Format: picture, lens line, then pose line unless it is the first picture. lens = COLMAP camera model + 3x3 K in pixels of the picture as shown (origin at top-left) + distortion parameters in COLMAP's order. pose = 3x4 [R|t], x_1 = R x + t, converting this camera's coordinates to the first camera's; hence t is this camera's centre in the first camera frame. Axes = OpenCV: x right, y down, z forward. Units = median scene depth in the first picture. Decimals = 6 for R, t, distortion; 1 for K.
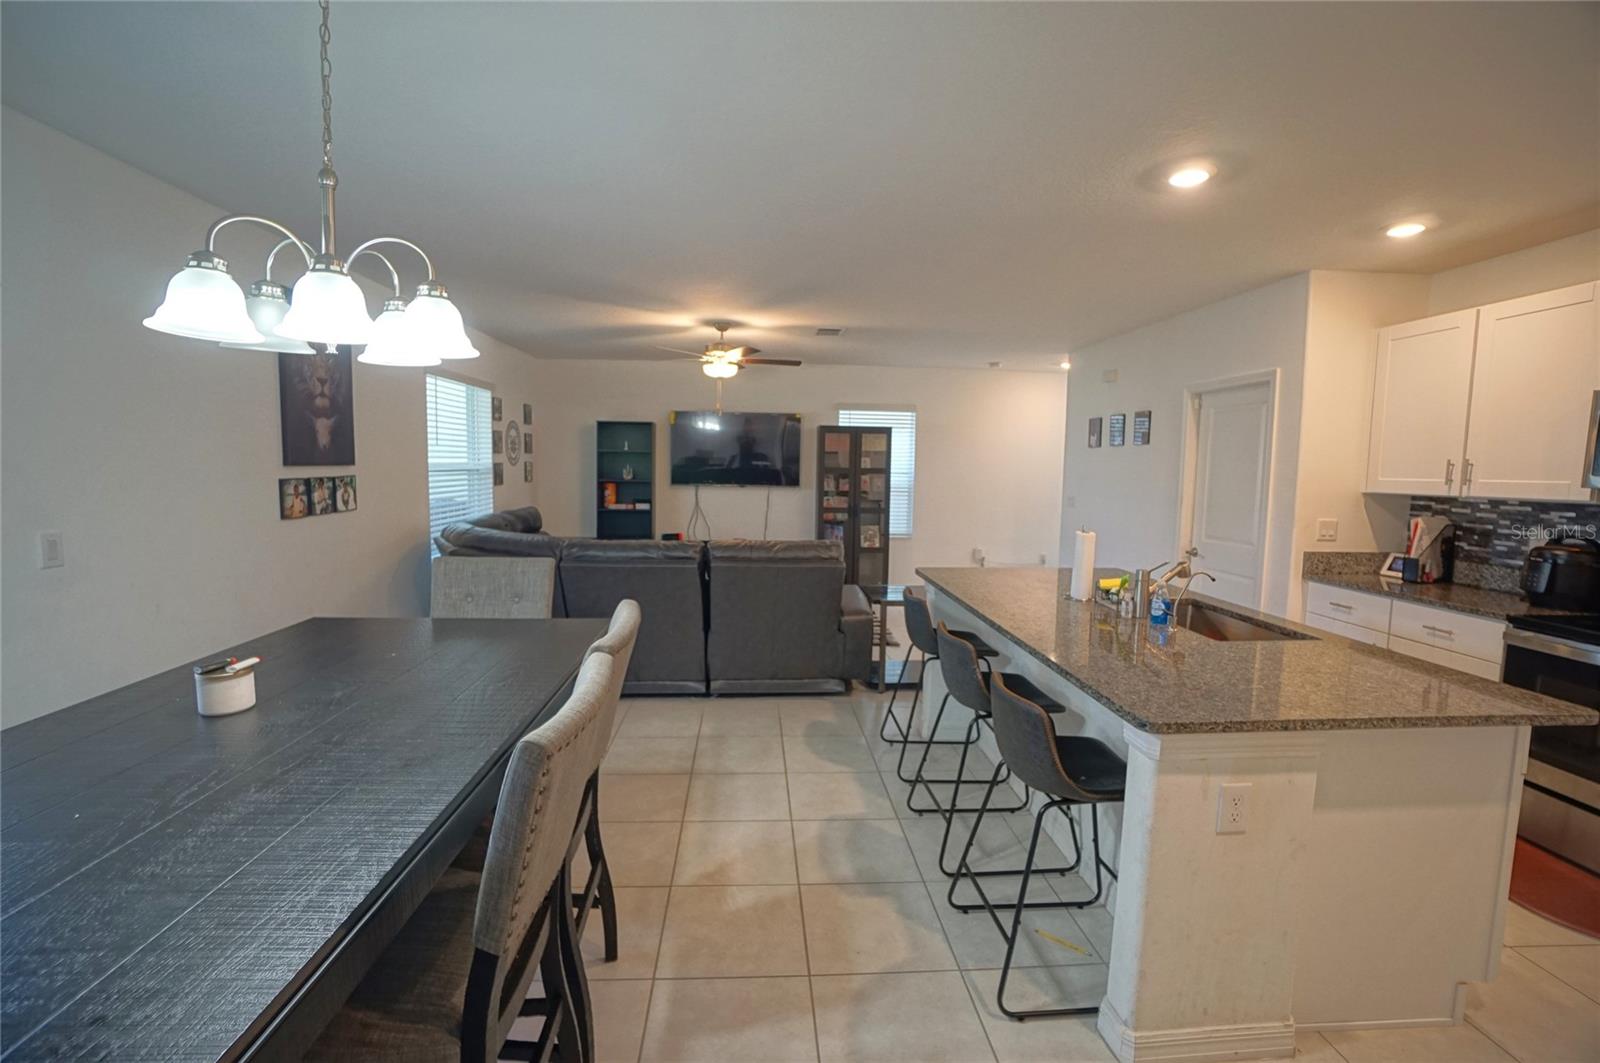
lens RADIAL K [[709.9, 0, 800.0], [0, 709.9, 531.5], [0, 0, 1]] dist [-0.035571, 0.000510]
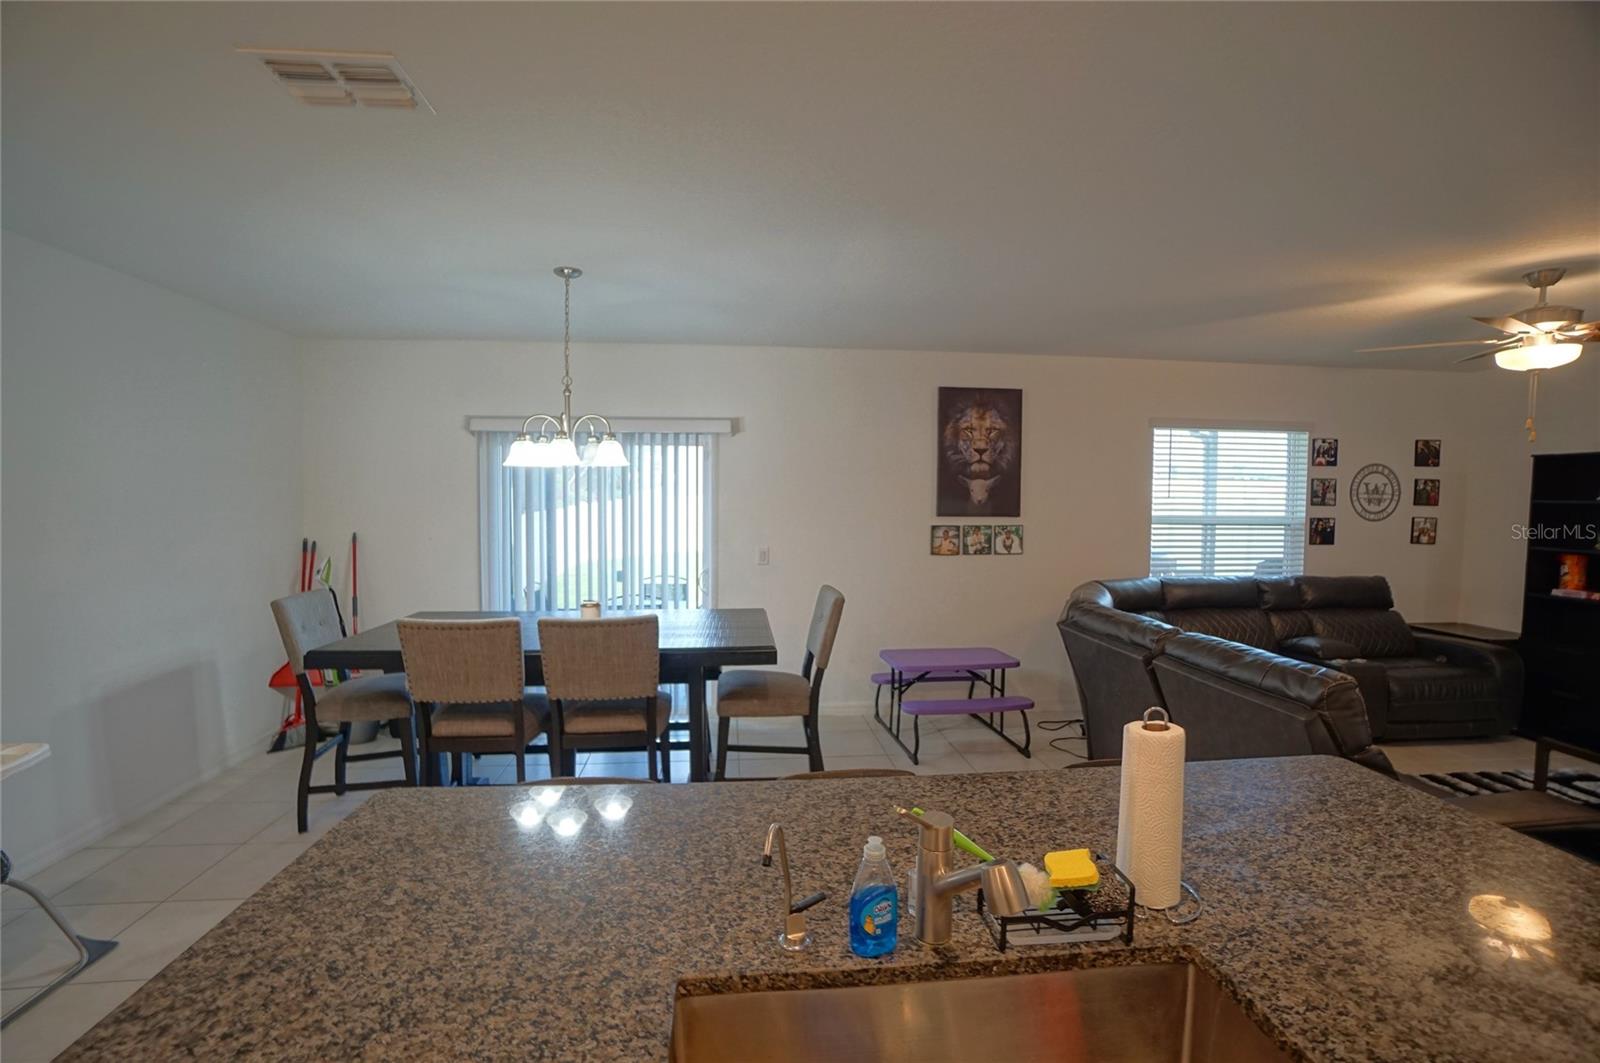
lens RADIAL K [[709.9, 0, 800.0], [0, 709.9, 531.5], [0, 0, 1]] dist [-0.035571, 0.000510]
pose [[0.042577, 0.028486, -0.998687, 0.595103], [-0.104547, 0.994233, 0.023902, -0.063485], [0.993608, 0.103392, 0.045310, 0.612329]]
